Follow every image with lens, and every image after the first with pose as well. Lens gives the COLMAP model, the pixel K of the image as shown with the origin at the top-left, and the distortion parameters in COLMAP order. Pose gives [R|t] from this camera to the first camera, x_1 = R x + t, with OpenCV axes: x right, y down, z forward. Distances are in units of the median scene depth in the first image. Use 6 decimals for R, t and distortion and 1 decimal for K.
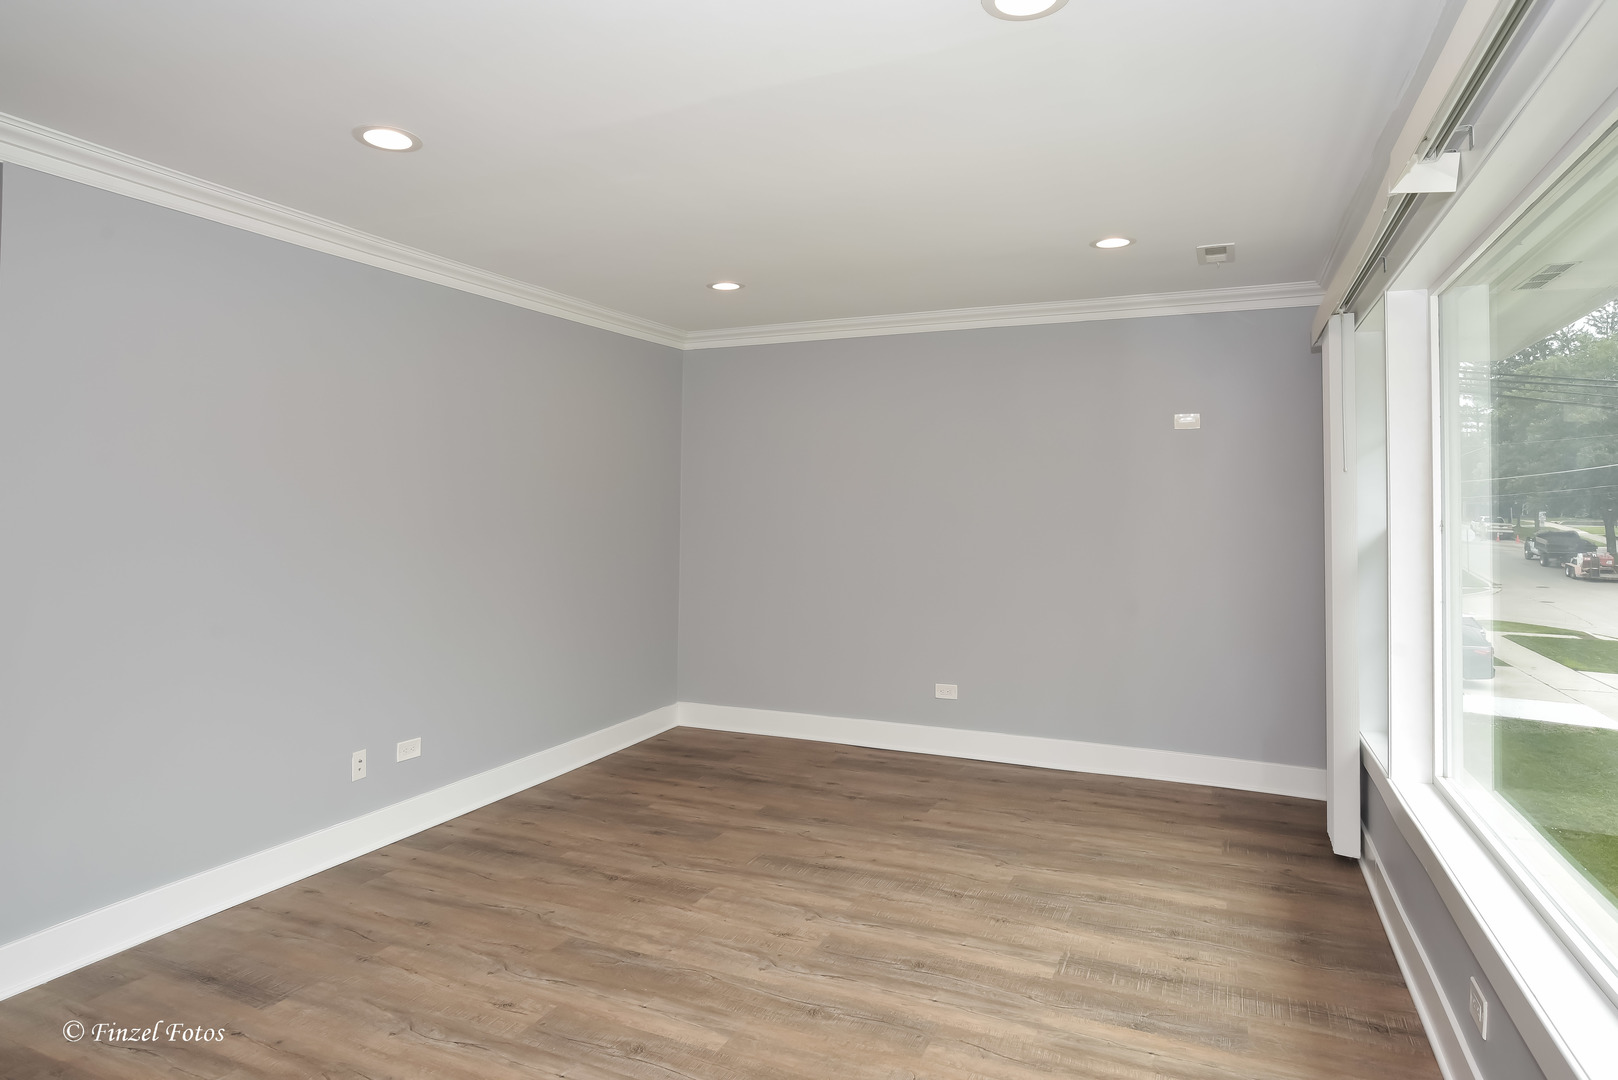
lens RADIAL K [[936.4, 0, 808.3], [0, 936.4, 511.4], [0, 0, 1]] dist [0.000197, 0.000028]
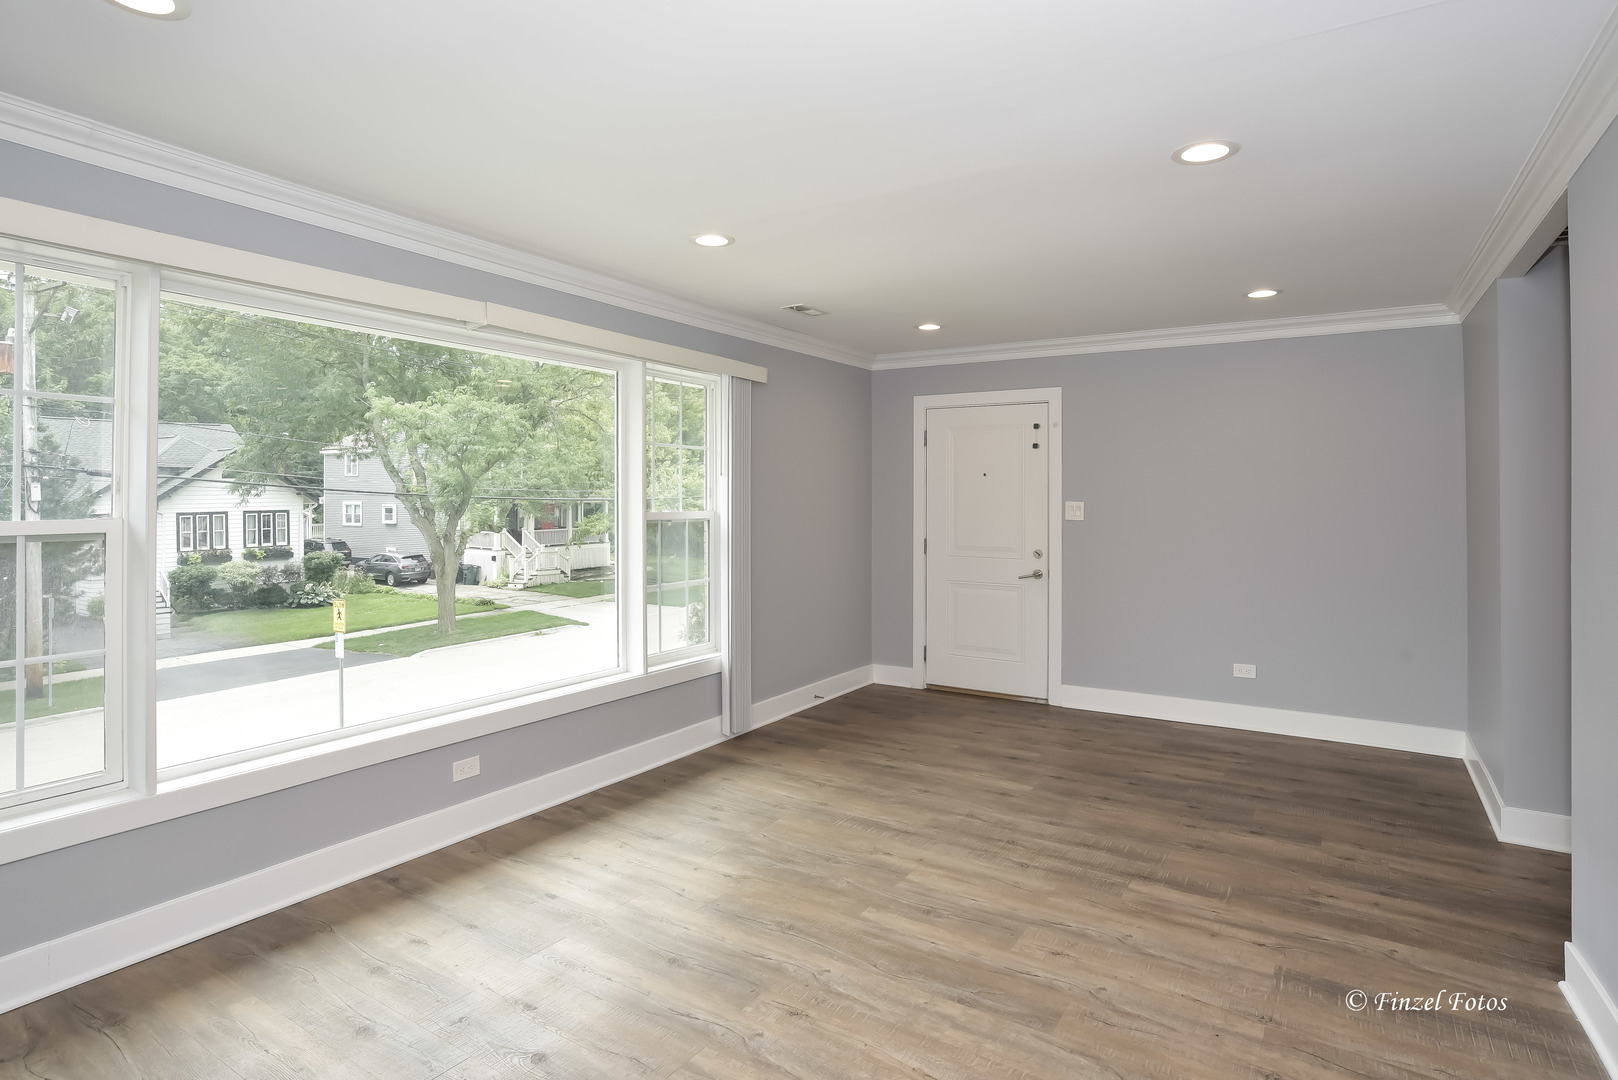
lens RADIAL K [[839.3, 0, 811.5], [0, 839.3, 503.0], [0, 0, 1]] dist [0.023832, -0.026332]
pose [[-0.990014, -0.008320, 0.140725, -0.159355], [-0.009362, 0.999933, -0.006741, -0.006890], [-0.140659, -0.007992, -0.990026, 1.950996]]
